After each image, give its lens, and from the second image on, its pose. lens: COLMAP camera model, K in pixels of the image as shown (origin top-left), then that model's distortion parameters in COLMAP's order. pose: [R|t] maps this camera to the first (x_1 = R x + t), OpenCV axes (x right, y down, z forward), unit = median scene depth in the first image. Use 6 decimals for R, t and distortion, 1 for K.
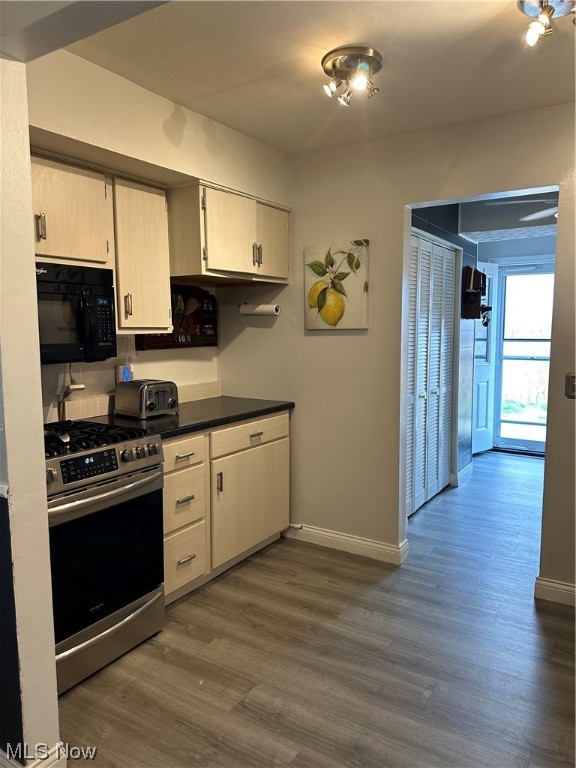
lens RADIAL K [[537.5, 0, 283.2], [0, 537.5, 376.6], [0, 0, 1]] dist [0.069639, -0.083632]
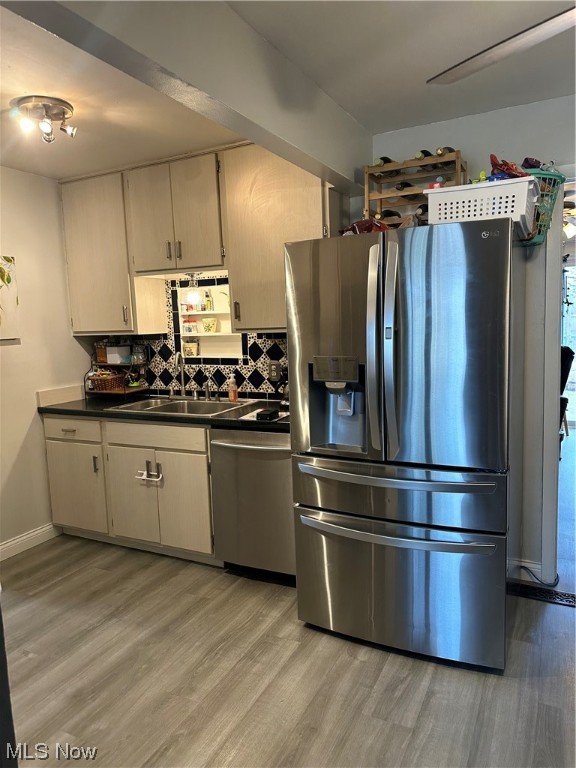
lens RADIAL K [[537.5, 0, 285.3], [0, 537.5, 378.1], [0, 0, 1]] dist [0.069639, -0.083632]
pose [[-0.101181, -0.089964, 0.990792, -0.566960], [0.126956, 0.986593, 0.102547, -0.029100], [-0.986734, 0.136162, -0.088403, 0.318545]]
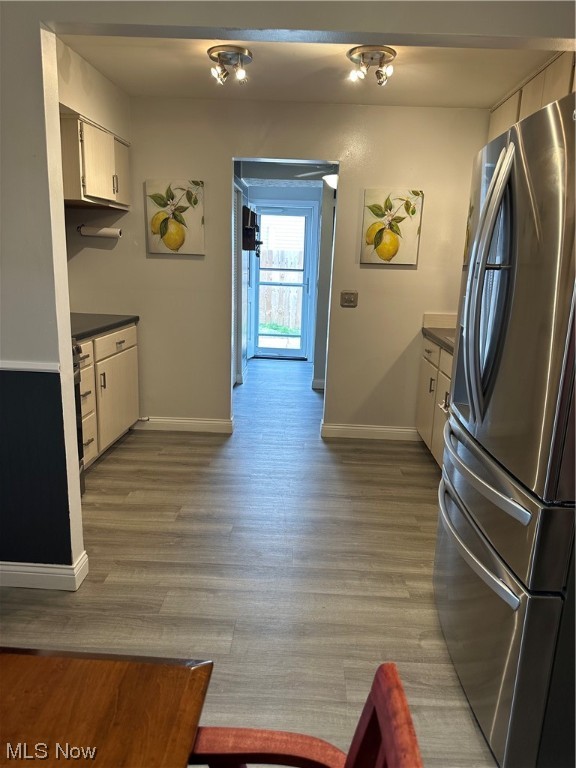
lens RADIAL K [[537.5, 0, 293.4], [0, 537.5, 383.0], [0, 0, 1]] dist [0.069639, -0.083632]
pose [[0.854925, -0.079742, 0.512585, -0.332445], [0.006716, 0.989733, 0.142770, 0.028566], [-0.518707, -0.118616, 0.846683, -0.212022]]
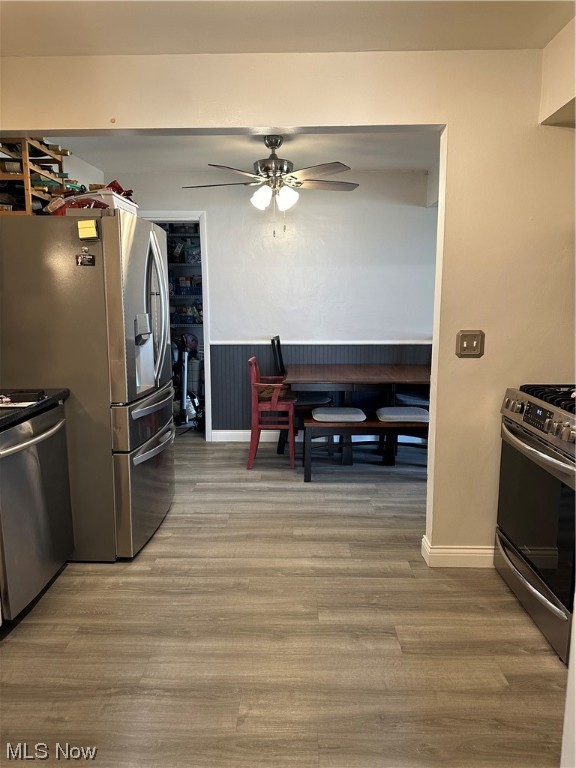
lens RADIAL K [[537.5, 0, 286.0], [0, 537.5, 382.5], [0, 0, 1]] dist [0.069639, -0.083632]
pose [[-0.854885, 0.087101, -0.511454, 0.390105], [-0.042408, 0.970777, 0.236208, -0.084309], [0.517081, 0.223620, -0.826209, 1.055414]]
